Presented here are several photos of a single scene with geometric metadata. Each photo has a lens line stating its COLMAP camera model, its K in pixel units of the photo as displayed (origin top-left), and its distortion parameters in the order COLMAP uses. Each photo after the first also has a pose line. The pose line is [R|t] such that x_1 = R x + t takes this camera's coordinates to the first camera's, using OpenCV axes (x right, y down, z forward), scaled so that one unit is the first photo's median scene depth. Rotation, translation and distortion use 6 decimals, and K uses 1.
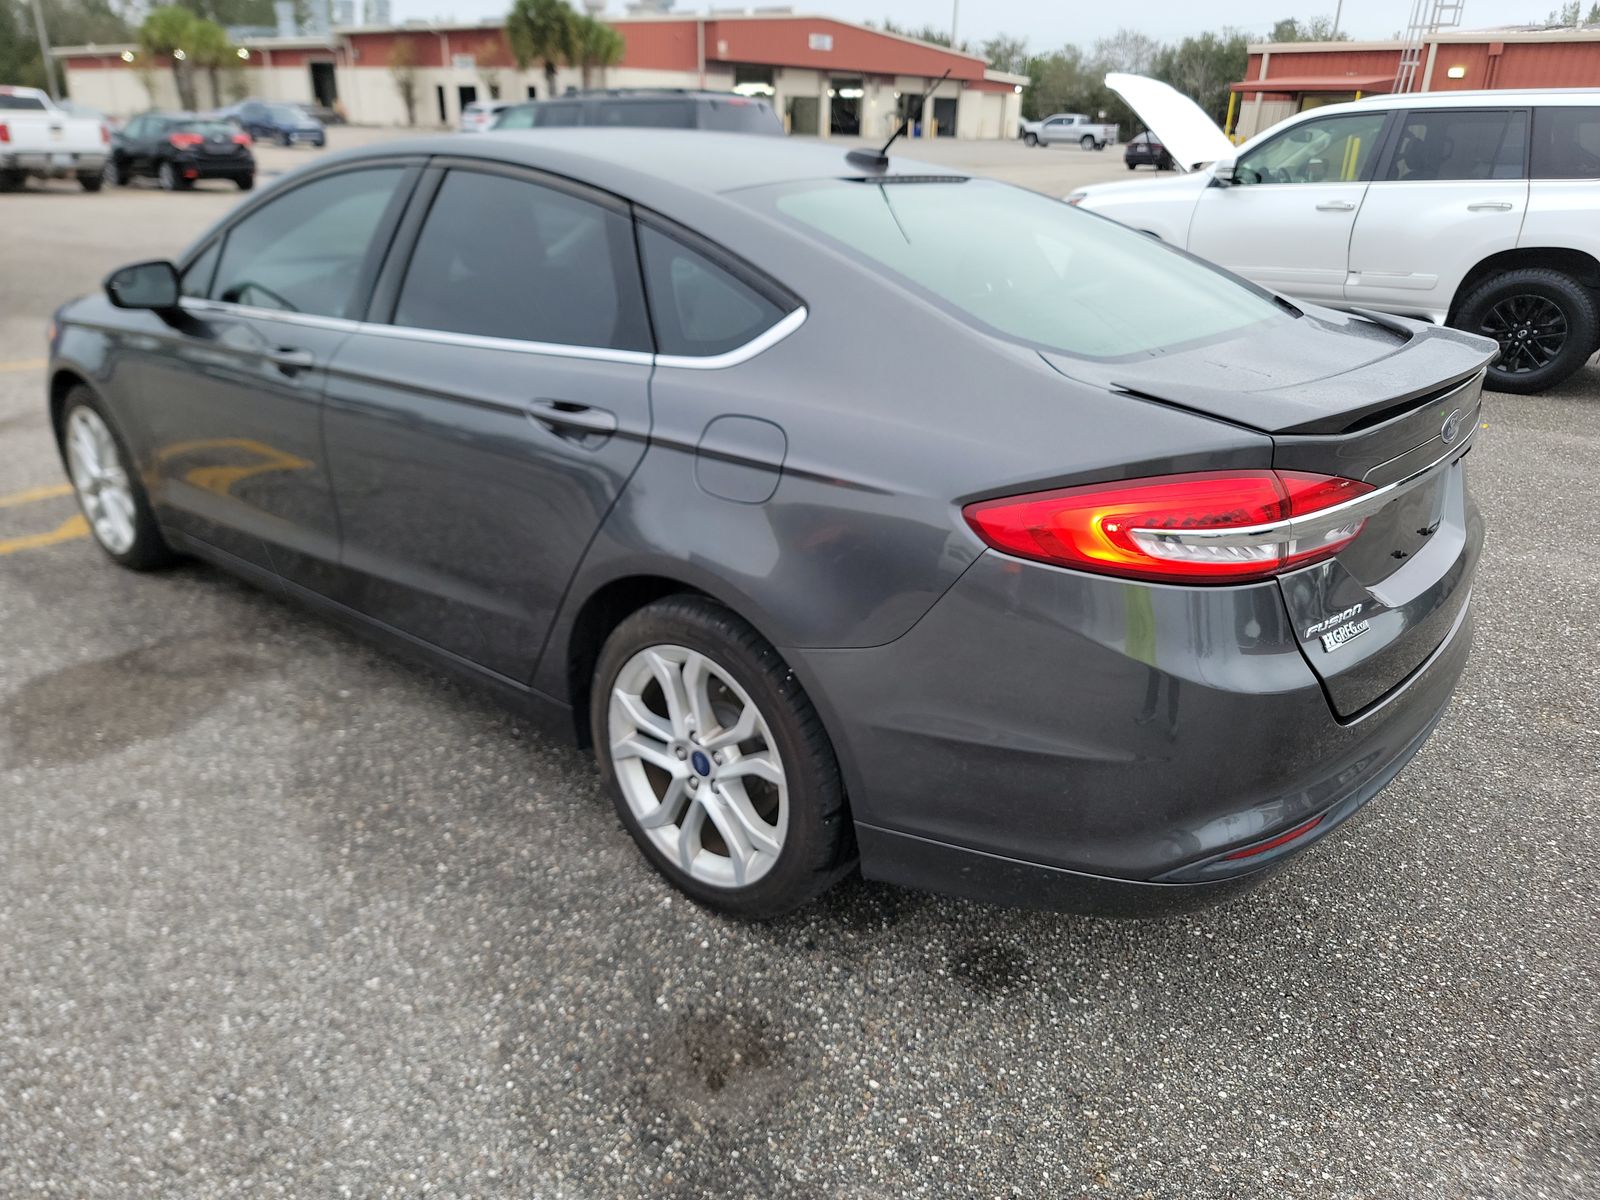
lens RADIAL K [[1108.7, 0, 797.8], [0, 1108.7, 595.9], [0, 0, 1]] dist [0.032840, -0.023387]
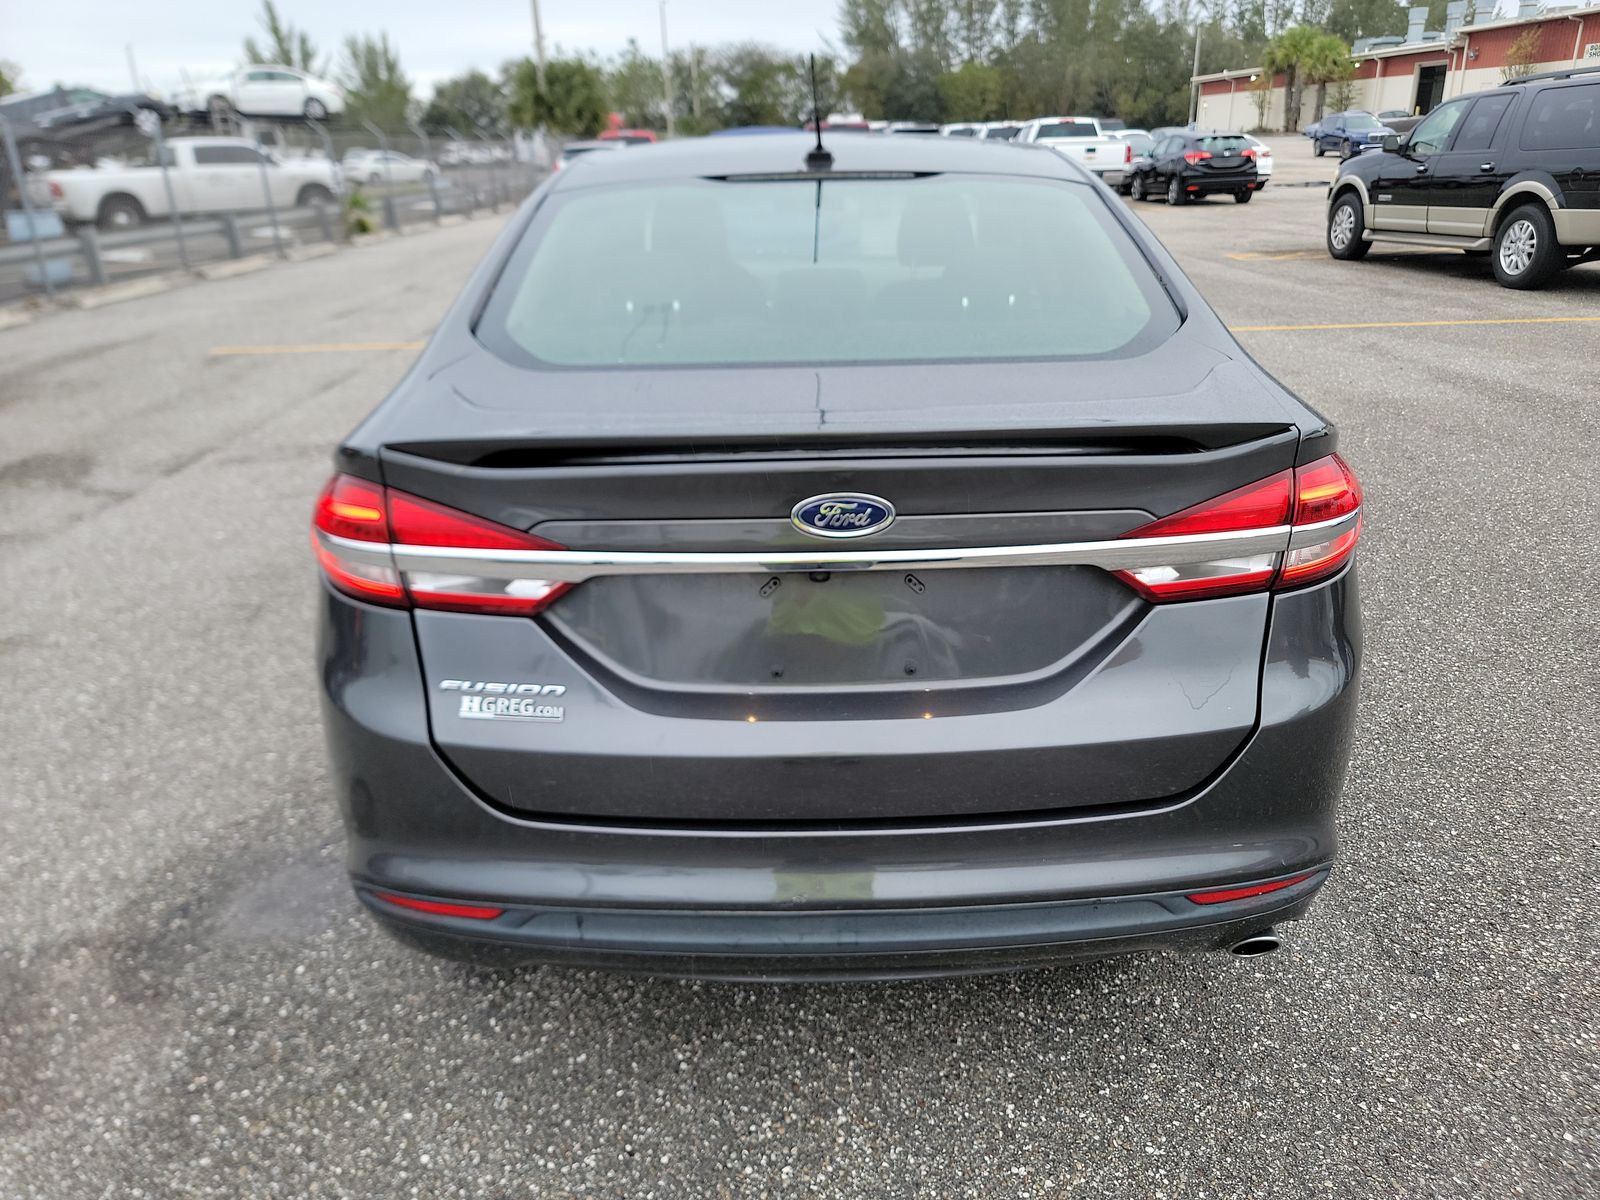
lens RADIAL K [[1108.7, 0, 798.7], [0, 1108.7, 606.6], [0, 0, 1]] dist [0.032840, -0.023387]
pose [[0.661607, 0.249232, -0.707219, 0.142798], [-0.249746, 0.962539, 0.105570, -0.021473], [0.707038, 0.106779, 0.699068, 0.066127]]
